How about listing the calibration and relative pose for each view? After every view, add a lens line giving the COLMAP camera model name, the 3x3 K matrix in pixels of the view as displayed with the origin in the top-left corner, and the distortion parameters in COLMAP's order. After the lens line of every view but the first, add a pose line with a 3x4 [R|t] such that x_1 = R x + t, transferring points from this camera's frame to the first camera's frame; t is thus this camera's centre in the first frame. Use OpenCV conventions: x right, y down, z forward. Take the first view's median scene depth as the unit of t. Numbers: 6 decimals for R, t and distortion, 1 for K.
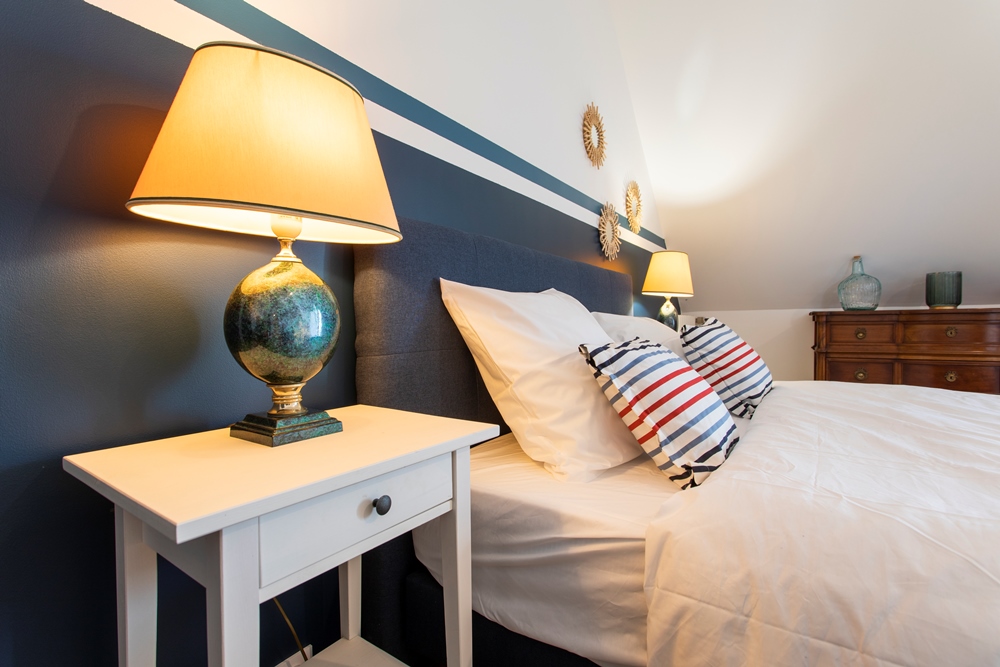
lens RADIAL K [[462.0, 0, 500.0], [0, 462.0, 333.5], [0, 0, 1]] dist [0.000746, 0.000148]
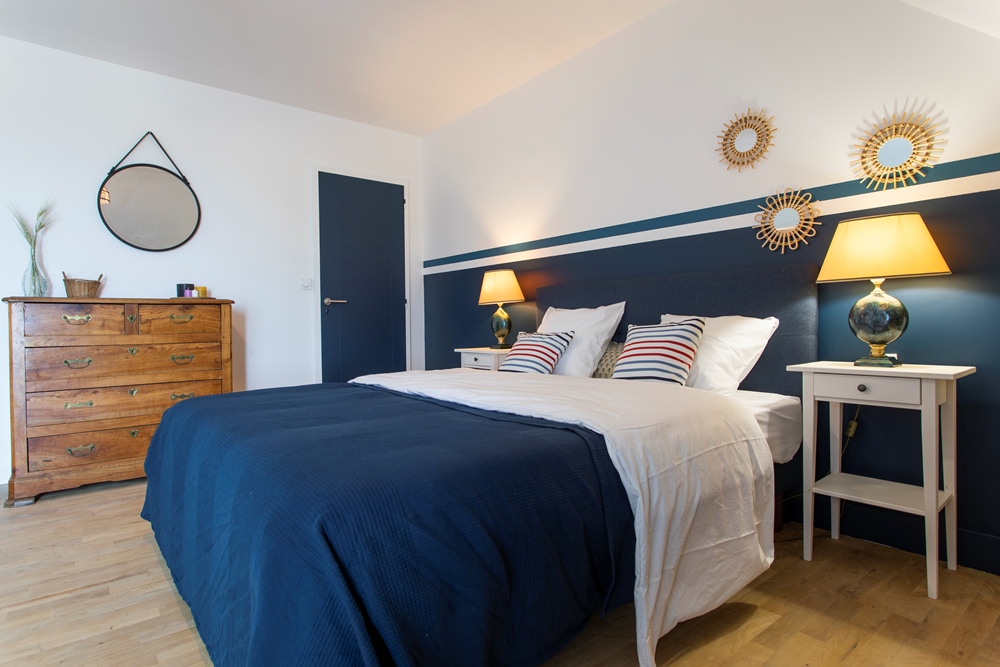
lens RADIAL K [[544.9, 0, 504.7], [0, 544.9, 334.7], [0, 0, 1]] dist [0.004846, 0.001041]
pose [[-0.277886, 0.029923, -0.960148, 1.258199], [-0.006995, 0.999425, 0.033172, -0.024618], [0.960588, 0.015935, -0.277517, 0.680234]]
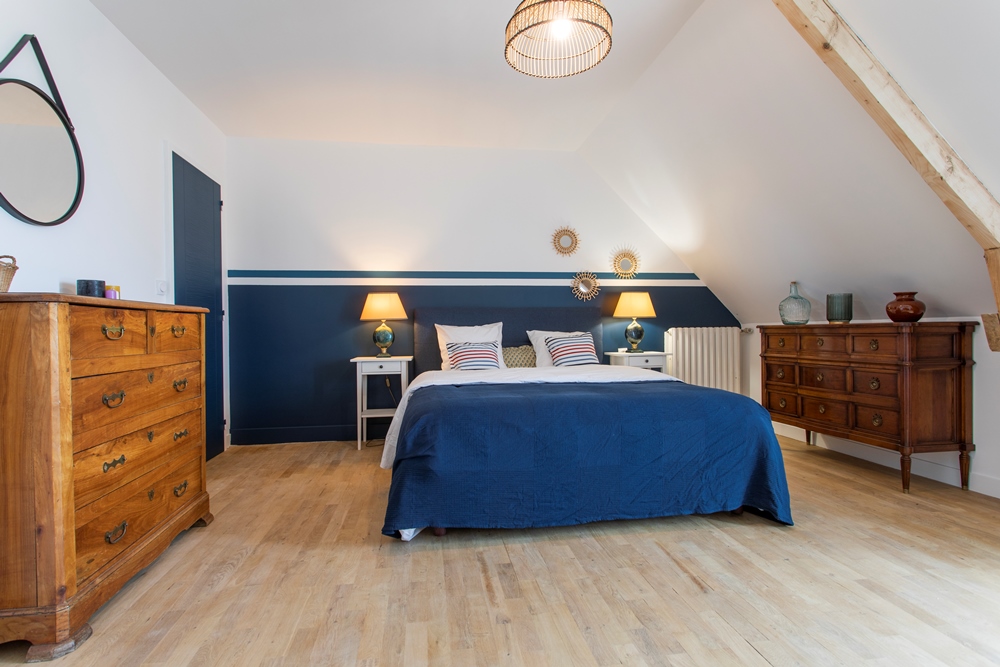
lens RADIAL K [[487.9, 0, 513.0], [0, 487.9, 333.1], [0, 0, 1]] dist [0.001604, 0.000685]
pose [[0.707059, 0.003465, -0.707146, 1.264429], [-0.009561, 0.999943, -0.004659, -0.013616], [0.707090, 0.010055, 0.707052, -0.537667]]
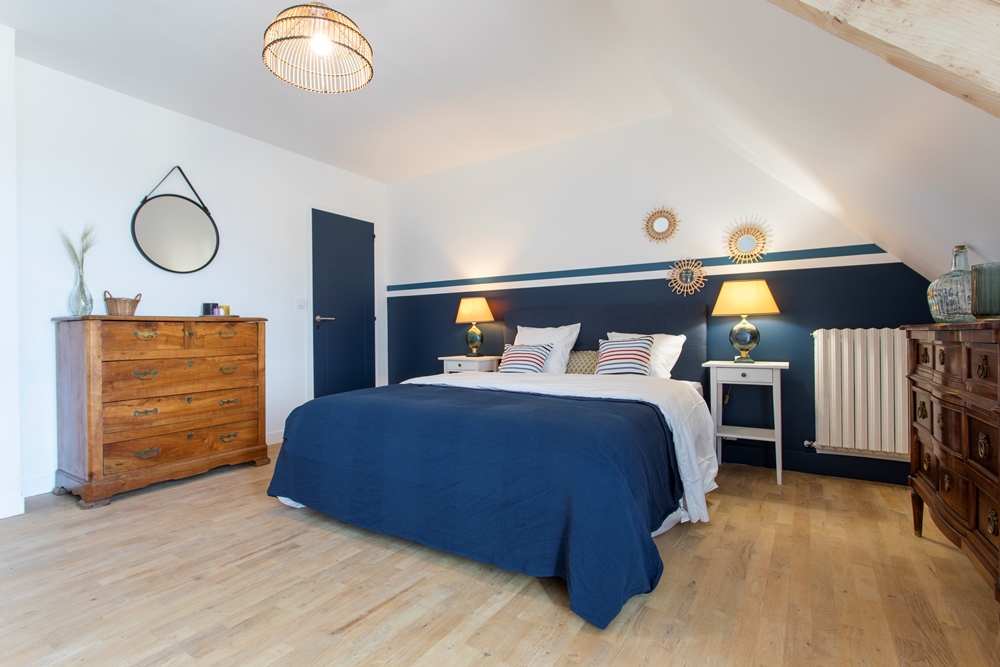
lens RADIAL K [[487.9, 0, 513.0], [0, 487.9, 333.1], [0, 0, 1]] dist [0.001604, 0.000685]
pose [[0.055748, 0.007909, -0.998414, 1.581325], [-0.011897, 0.999903, 0.007256, -0.036066], [0.998374, 0.011473, 0.055837, 0.308630]]
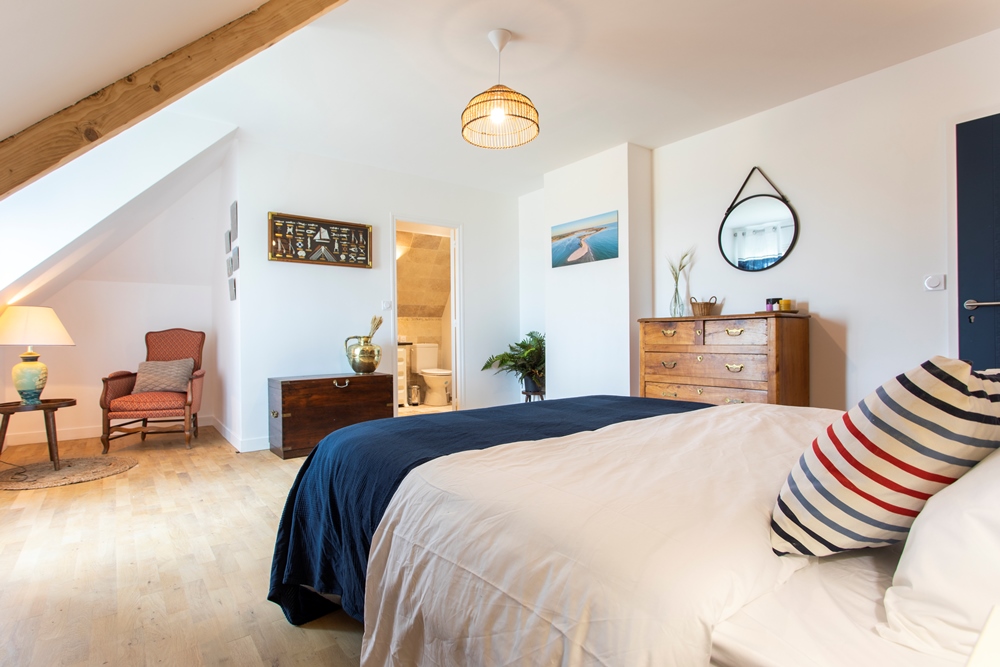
lens RADIAL K [[487.9, 0, 513.0], [0, 487.9, 333.1], [0, 0, 1]] dist [0.001604, 0.000685]
pose [[-0.957254, 0.012858, 0.288964, 0.464450], [0.016988, 0.999786, 0.011788, -0.036098], [-0.288750, 0.016193, -0.957267, 0.967316]]
